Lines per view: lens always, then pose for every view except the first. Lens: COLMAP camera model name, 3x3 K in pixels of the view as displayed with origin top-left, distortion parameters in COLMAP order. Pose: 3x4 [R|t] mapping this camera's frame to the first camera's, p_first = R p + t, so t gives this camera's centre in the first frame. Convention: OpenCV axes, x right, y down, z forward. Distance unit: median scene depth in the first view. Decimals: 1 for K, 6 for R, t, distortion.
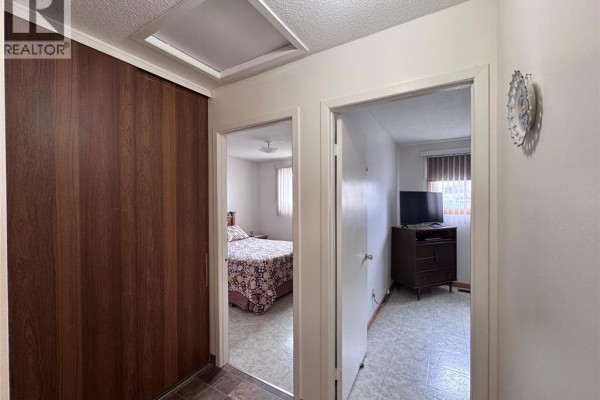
lens RADIAL K [[238.9, 0, 300.0], [0, 238.9, 200.0], [0, 0, 1]] dist [-0.001140, -0.000396]
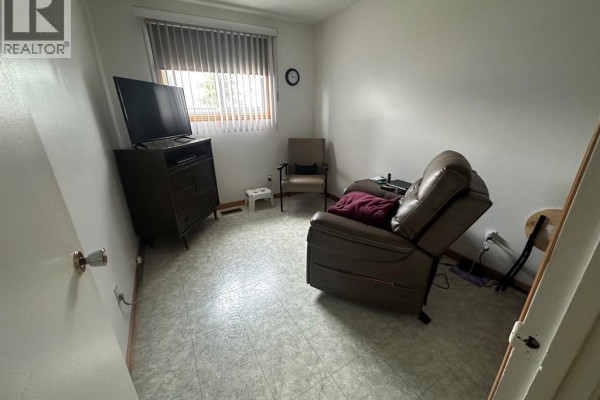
lens RADIAL K [[238.9, 0, 300.0], [0, 238.9, 200.0], [0, 0, 1]] dist [-0.001140, -0.000396]
pose [[0.478838, -0.311674, 0.820715, 0.116094], [0.014135, 0.937474, 0.347767, 0.038484], [-0.877789, -0.154924, 0.453304, 0.390565]]
